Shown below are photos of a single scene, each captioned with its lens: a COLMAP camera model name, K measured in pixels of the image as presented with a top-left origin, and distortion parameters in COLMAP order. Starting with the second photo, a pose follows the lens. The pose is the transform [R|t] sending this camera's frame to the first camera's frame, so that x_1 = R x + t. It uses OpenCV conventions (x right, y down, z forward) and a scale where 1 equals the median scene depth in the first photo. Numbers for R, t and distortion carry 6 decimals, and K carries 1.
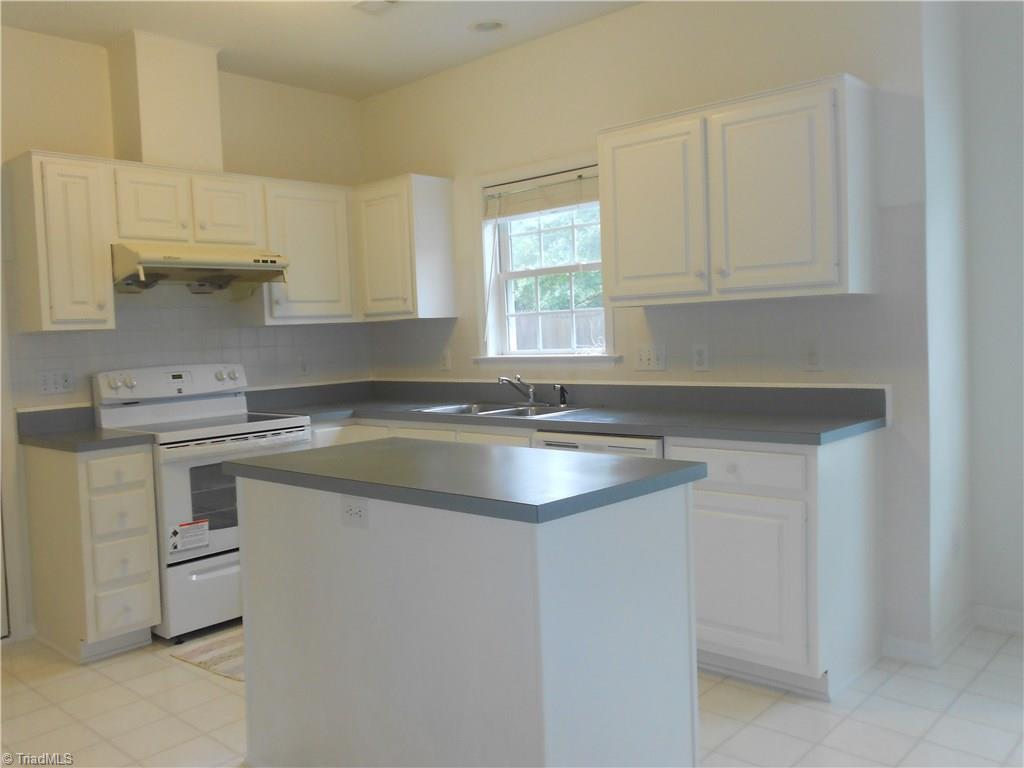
lens RADIAL K [[869.8, 0, 507.3], [0, 869.8, 365.9], [0, 0, 1]] dist [0.059503, -0.000818]
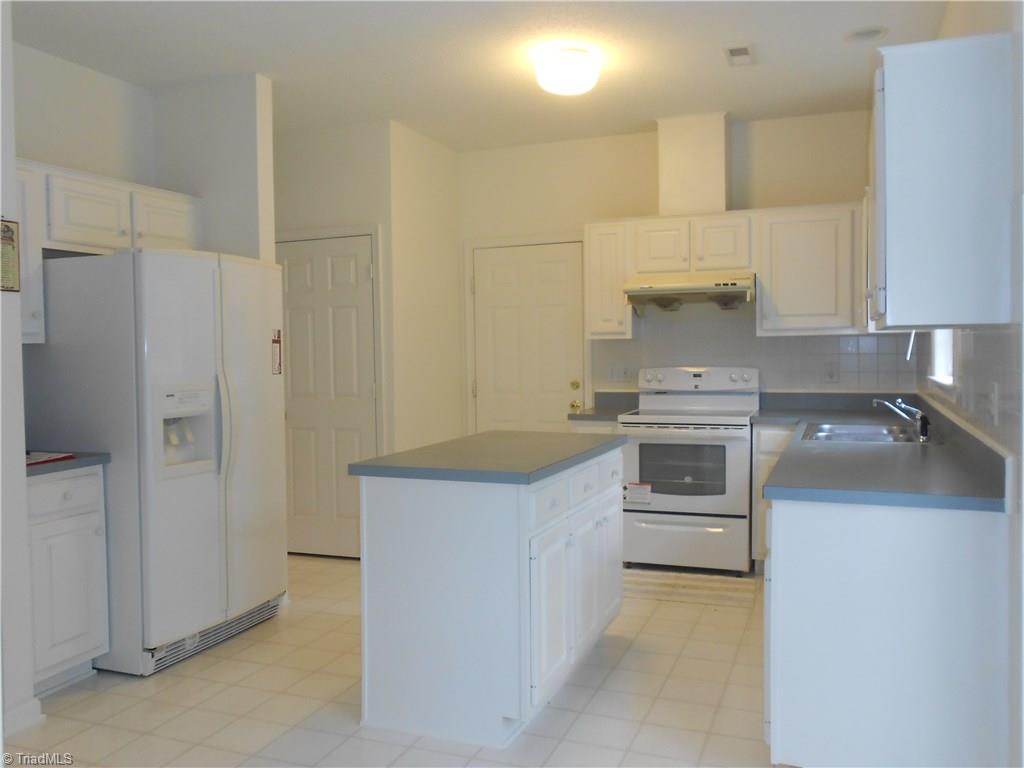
lens RADIAL K [[869.8, 0, 507.3], [0, 869.8, 365.9], [0, 0, 1]] dist [0.059503, -0.000818]
pose [[0.370703, 0.057116, -0.926994, 0.723244], [-0.040083, 0.998161, 0.045472, -0.050218], [0.927886, 0.020300, 0.372311, 0.278318]]
